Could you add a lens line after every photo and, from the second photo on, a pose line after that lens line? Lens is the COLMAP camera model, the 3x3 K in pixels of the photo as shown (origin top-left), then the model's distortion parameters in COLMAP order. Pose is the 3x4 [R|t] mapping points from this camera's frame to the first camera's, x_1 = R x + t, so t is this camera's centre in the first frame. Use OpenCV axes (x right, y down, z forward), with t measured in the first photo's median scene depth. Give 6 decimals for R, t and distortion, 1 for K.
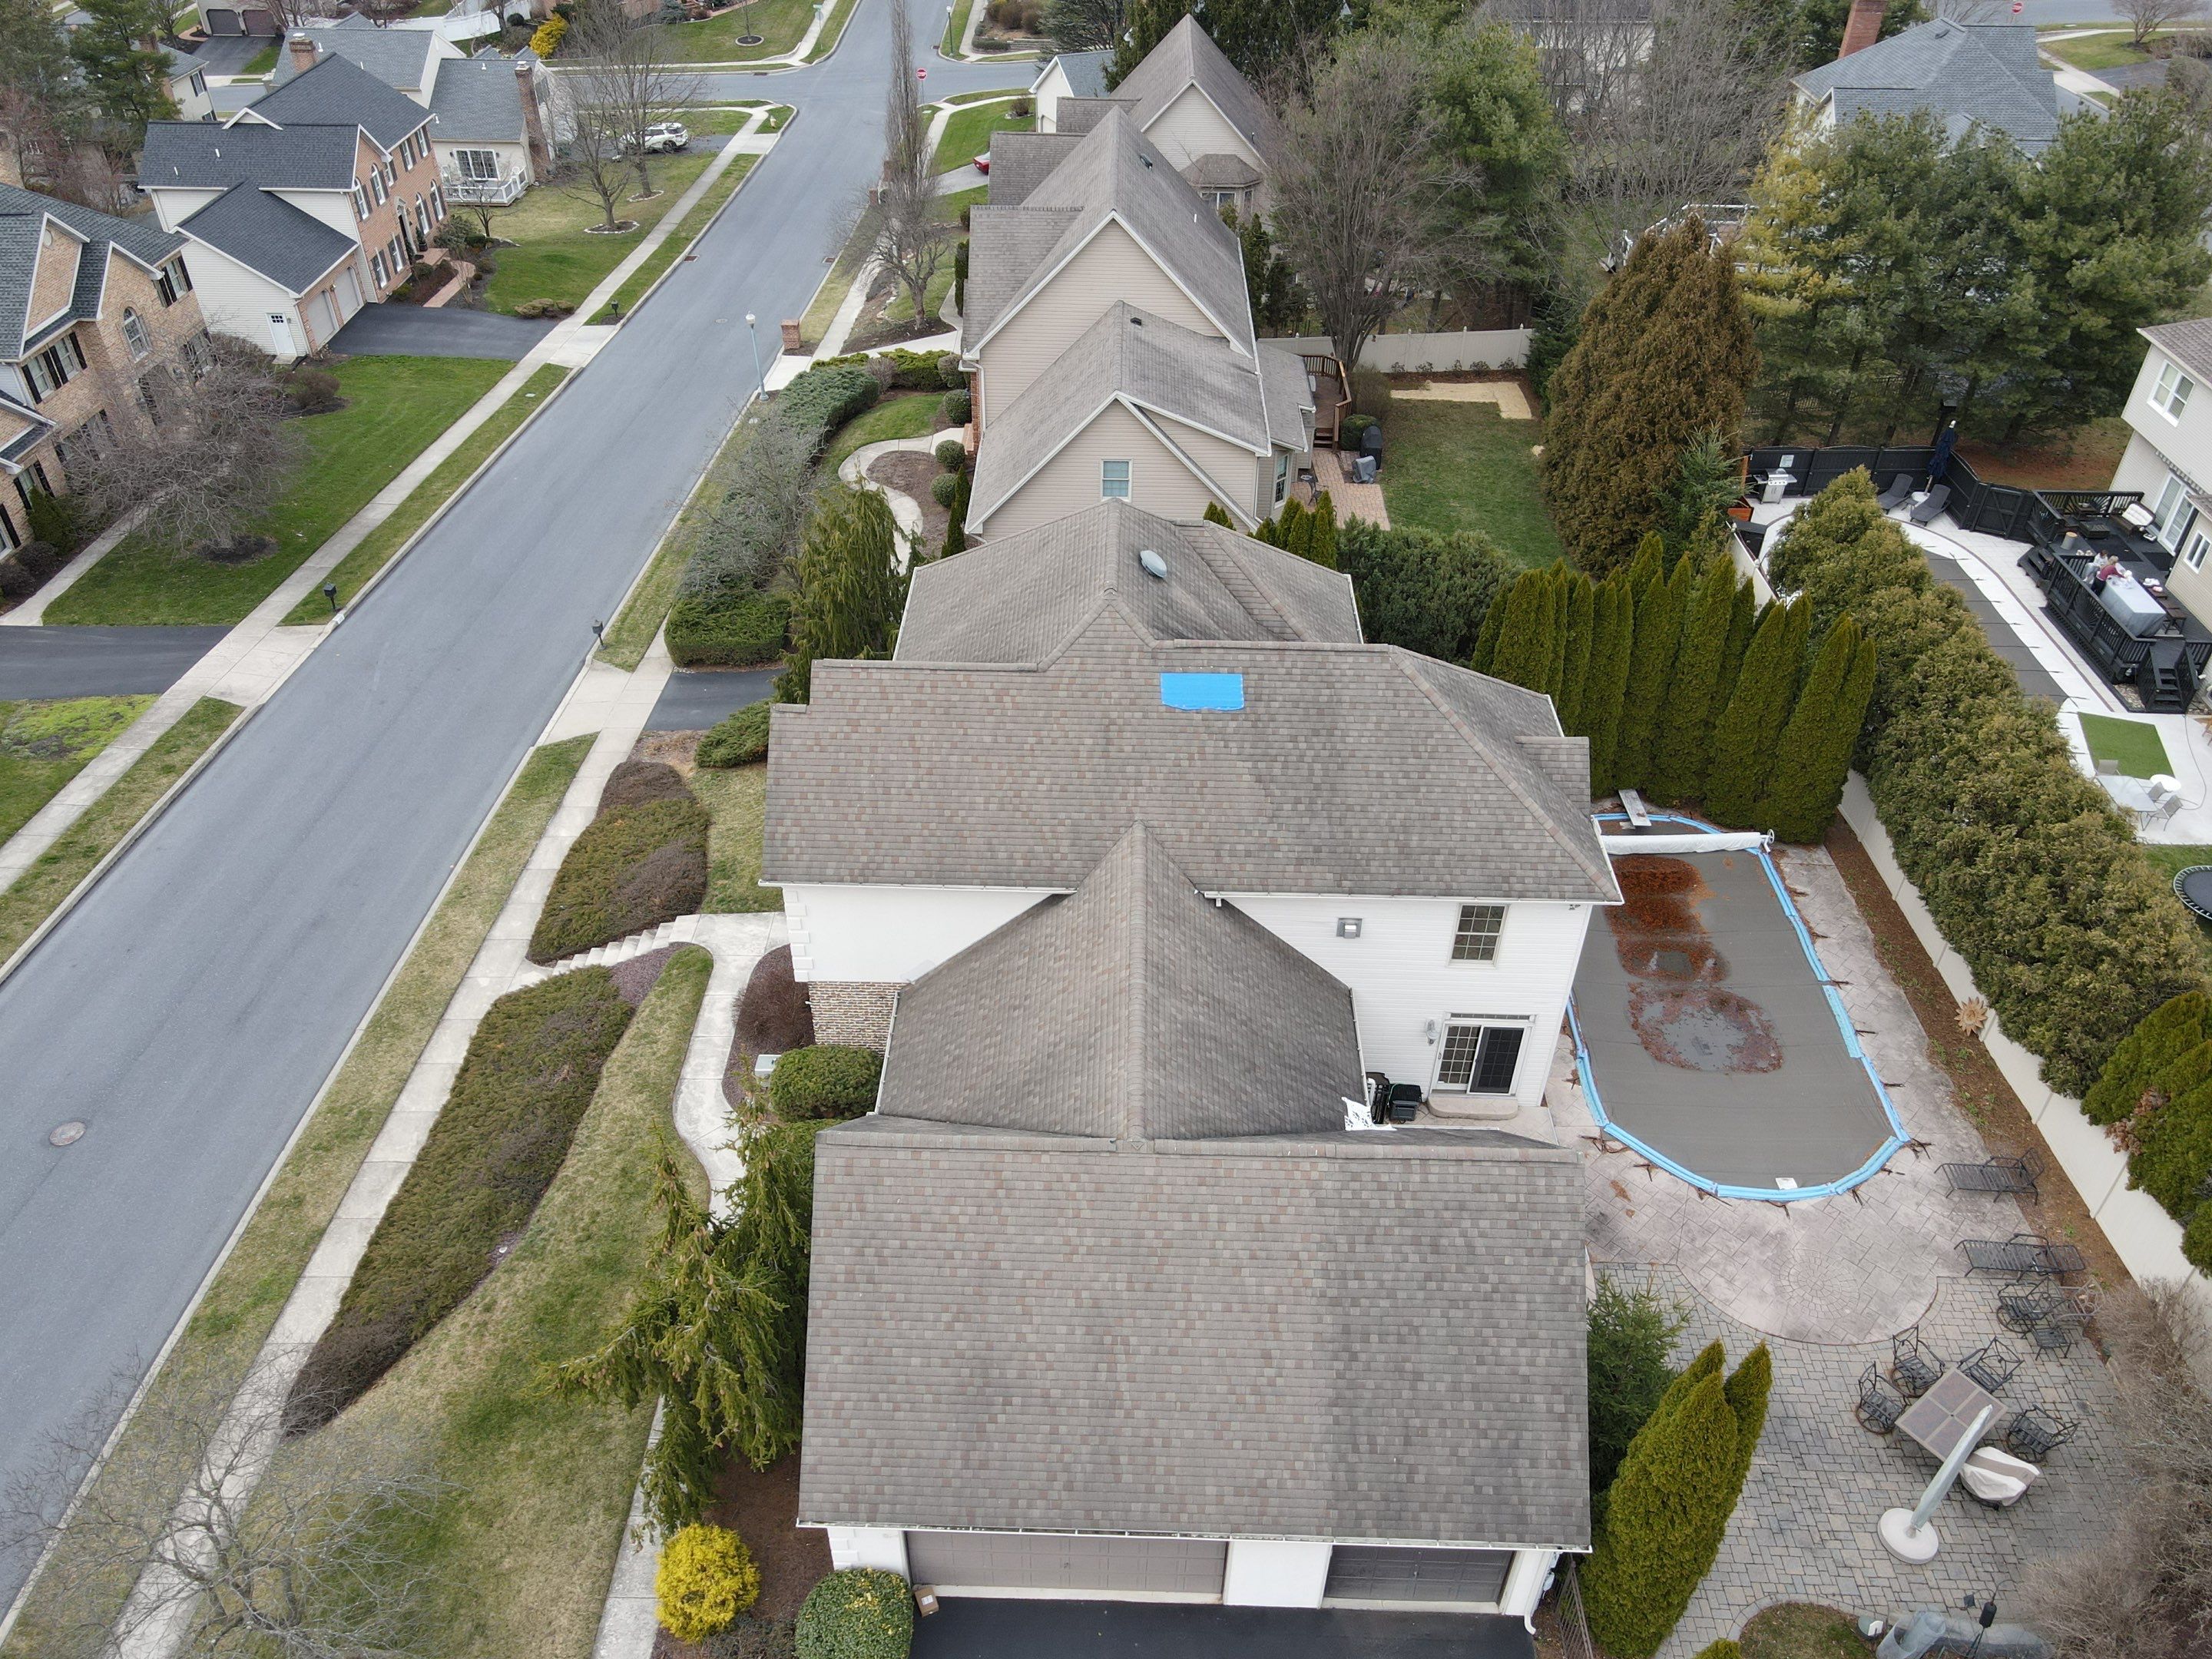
lens RADIAL K [[1618.0, 0, 1096.5], [0, 1618.0, 832.1], [0, 0, 1]] dist [0.011722, 0.010173]
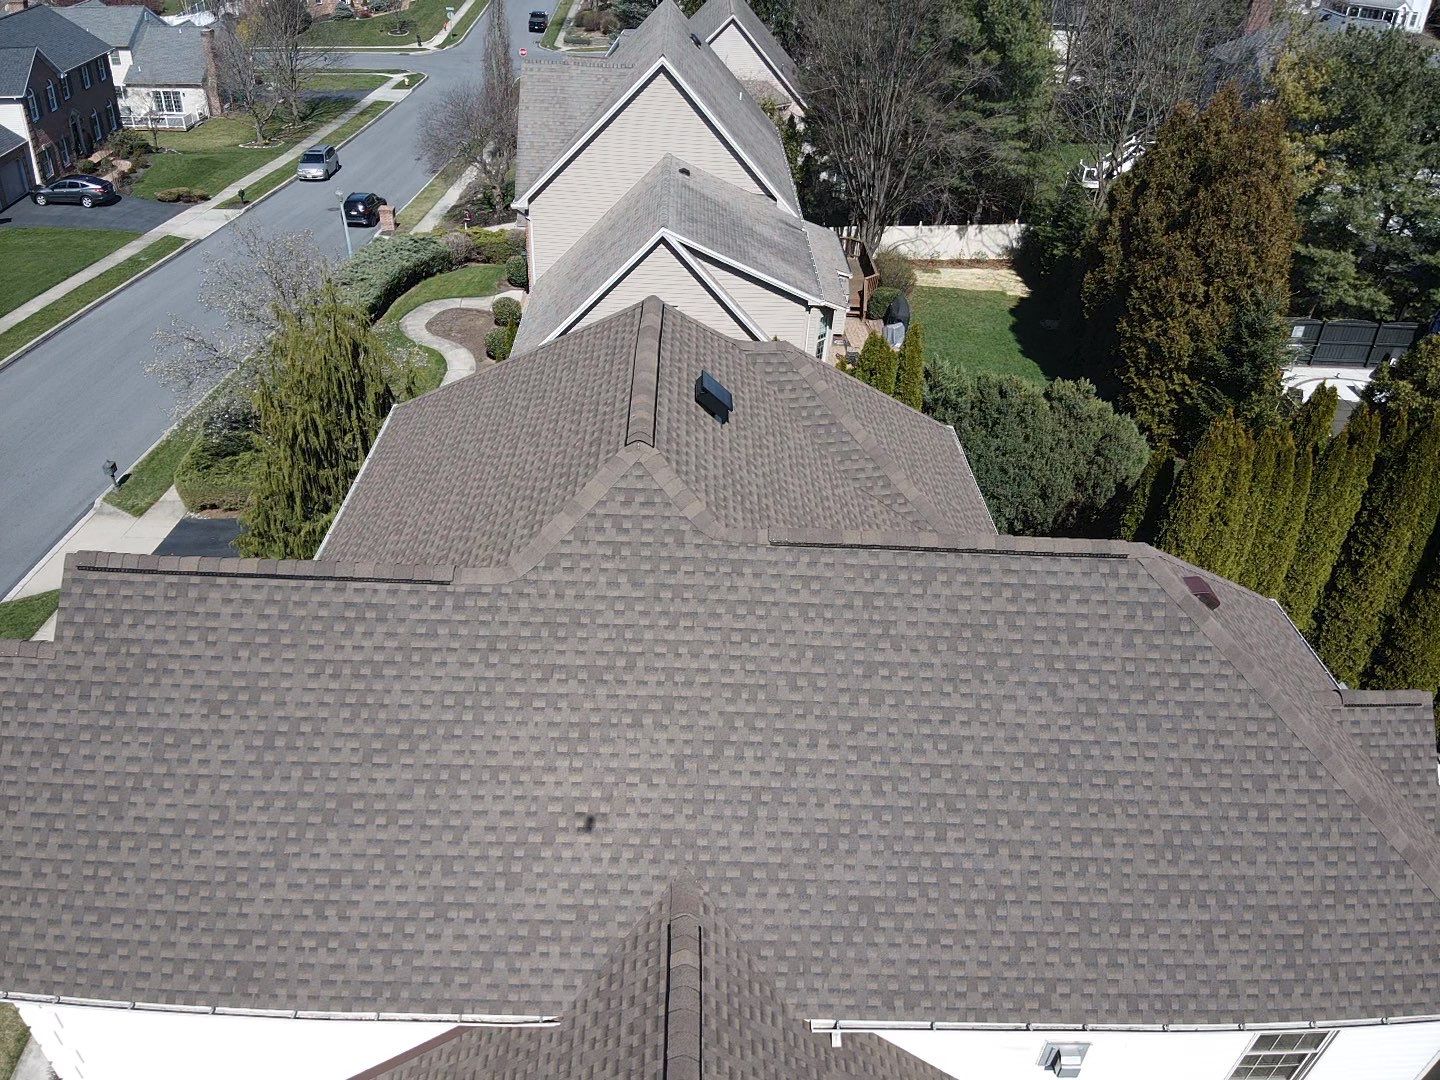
lens RADIAL K [[1040.2, 0, 712.8], [0, 1040.2, 541.9], [0, 0, 1]] dist [0.113816, -0.215214]
pose [[0.998133, 0.015319, 0.059128, 0.005719], [-0.012108, 0.998452, -0.054288, -0.042734], [-0.059868, 0.053471, 0.996773, 0.288899]]
